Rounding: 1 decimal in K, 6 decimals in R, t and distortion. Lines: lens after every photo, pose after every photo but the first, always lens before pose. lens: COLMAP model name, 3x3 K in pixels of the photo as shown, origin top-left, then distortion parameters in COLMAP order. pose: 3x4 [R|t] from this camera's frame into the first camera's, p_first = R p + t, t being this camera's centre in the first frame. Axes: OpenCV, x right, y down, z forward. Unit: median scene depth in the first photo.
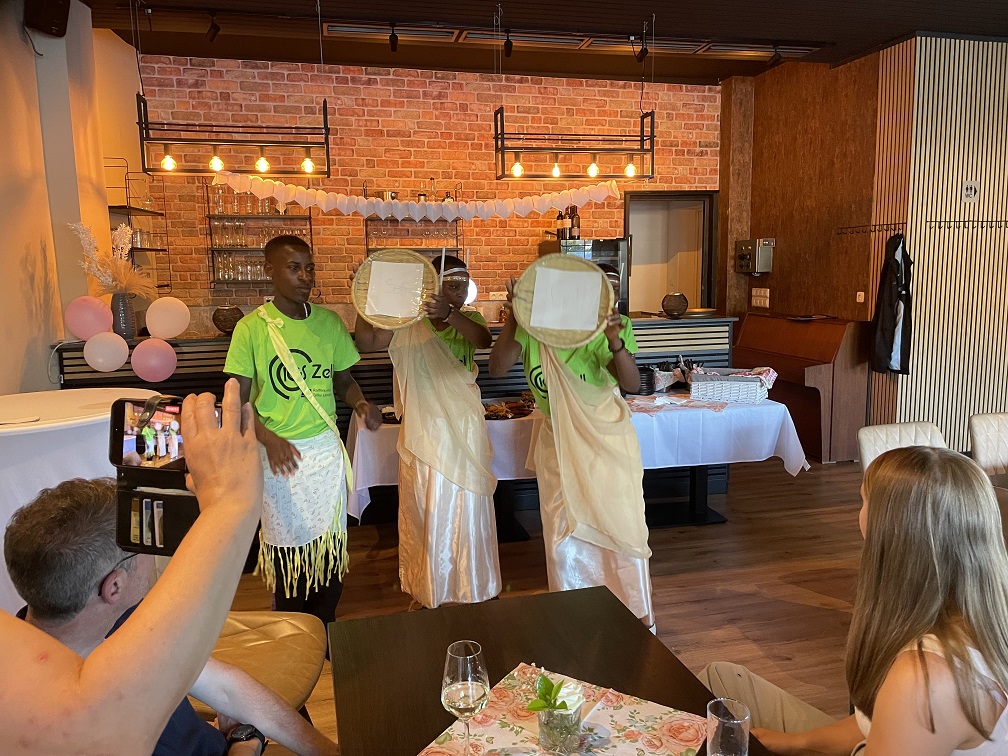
lens RADIAL K [[778.6, 0, 512.4], [0, 778.6, 381.1], [0, 0, 1]] dist [0.081289, -0.119651]
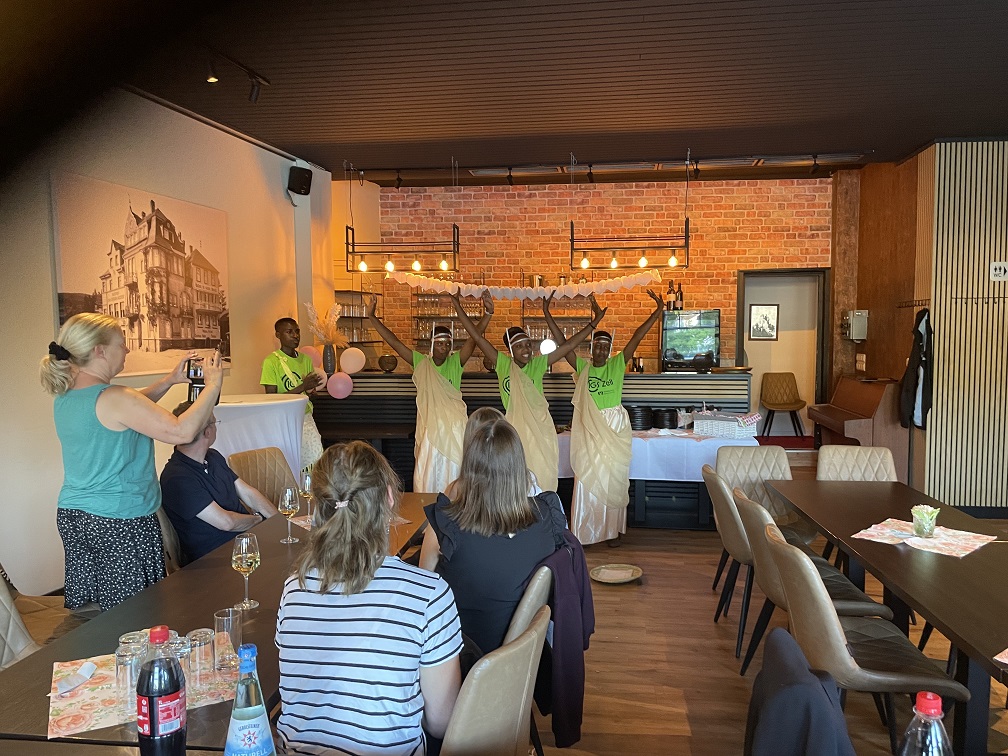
lens RADIAL K [[778.6, 0, 510.3], [0, 778.6, 382.8], [0, 0, 1]] dist [0.081289, -0.119651]
pose [[0.929726, 0.037306, -0.366357, 0.347907], [-0.064822, 0.995900, -0.063091, 0.033983], [0.362501, 0.082406, 0.928333, -0.283589]]
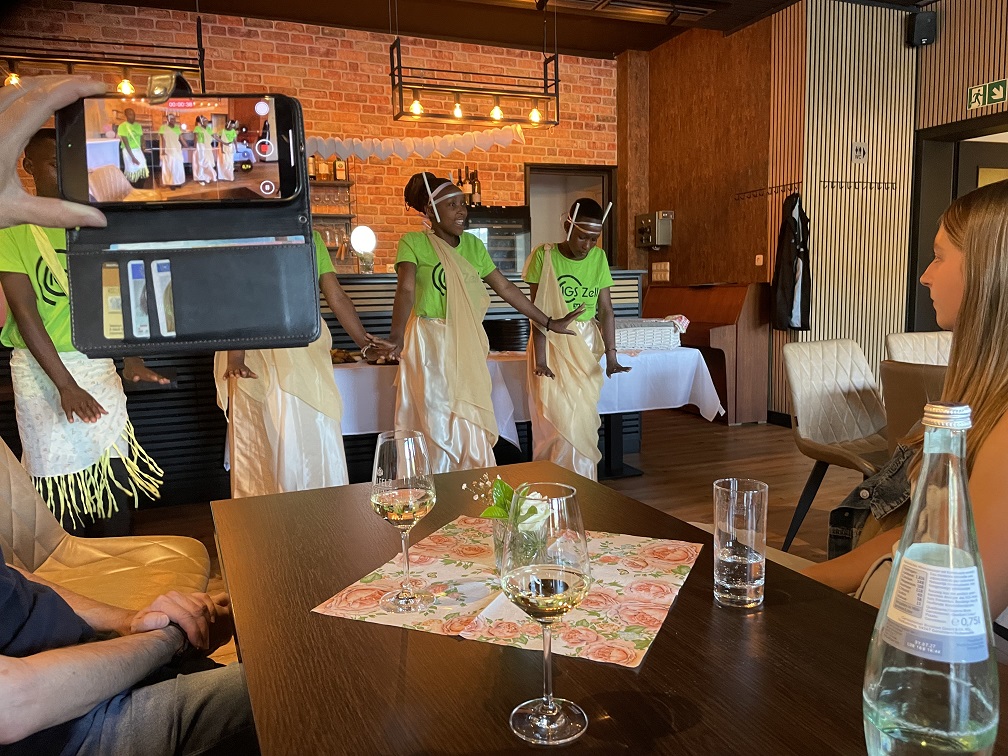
lens RADIAL K [[778.6, 0, 520.6], [0, 778.6, 385.9], [0, 0, 1]] dist [0.081289, -0.119651]
pose [[0.989197, -0.023062, 0.144766, -0.012115], [0.025930, 0.999502, -0.017957, 0.069582], [-0.144280, 0.021516, 0.989303, 0.053399]]
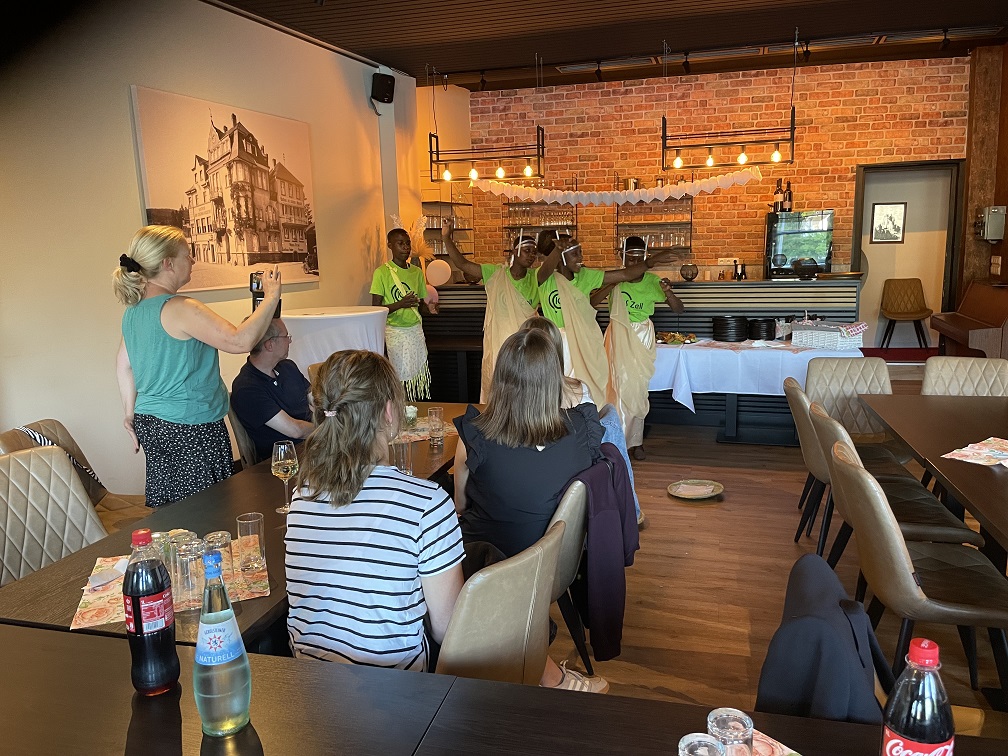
lens RADIAL K [[778.6, 0, 502.7], [0, 778.6, 377.4], [0, 0, 1]] dist [0.081289, -0.119651]
pose [[0.863161, 0.079952, -0.498558, 0.377164], [-0.063286, 0.996728, 0.050273, 0.033921], [0.500947, -0.011842, 0.865397, -0.246198]]
